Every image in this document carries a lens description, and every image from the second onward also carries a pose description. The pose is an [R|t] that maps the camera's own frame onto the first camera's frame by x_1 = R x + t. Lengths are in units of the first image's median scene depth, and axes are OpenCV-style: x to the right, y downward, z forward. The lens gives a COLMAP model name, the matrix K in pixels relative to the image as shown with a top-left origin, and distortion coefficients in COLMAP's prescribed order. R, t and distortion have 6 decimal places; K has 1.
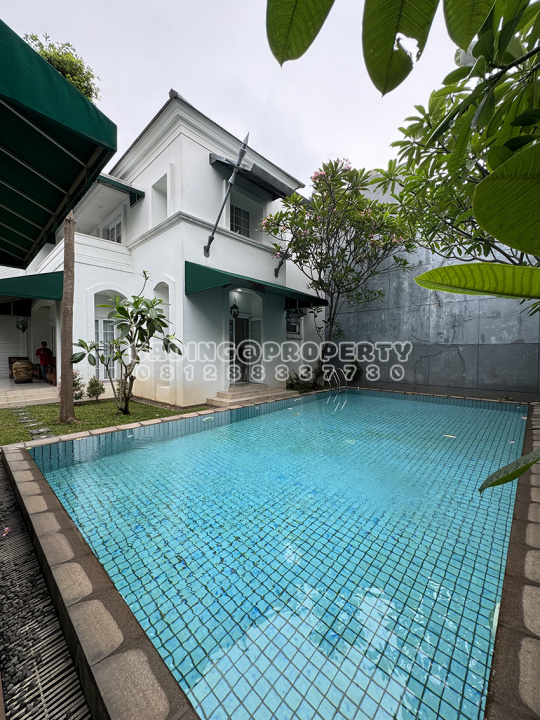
lens RADIAL K [[287.3, 0, 269.3], [0, 287.3, 359.4], [0, 0, 1]] dist [-0.004241, -0.000835]
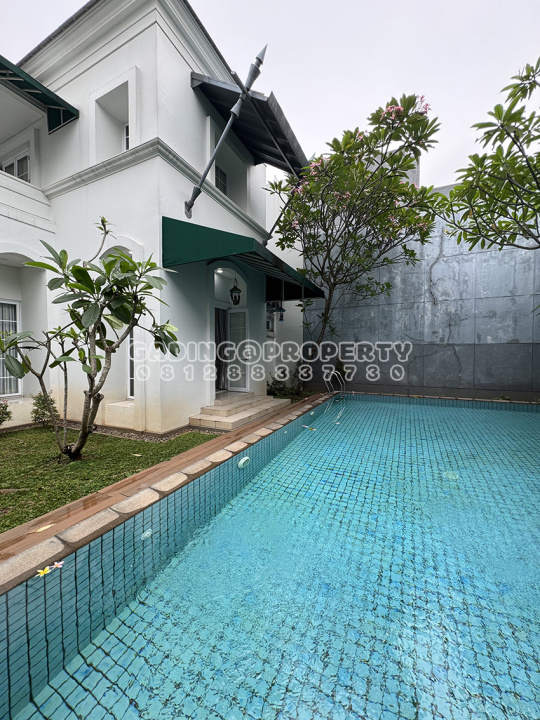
lens RADIAL K [[287.3, 0, 270.2], [0, 287.3, 360.2], [0, 0, 1]] dist [-0.004241, -0.000835]
pose [[0.954430, -0.010119, 0.298263, -0.230101], [0.009681, 0.999949, 0.002946, -0.005590], [-0.298278, 0.000075, 0.954479, 0.255793]]
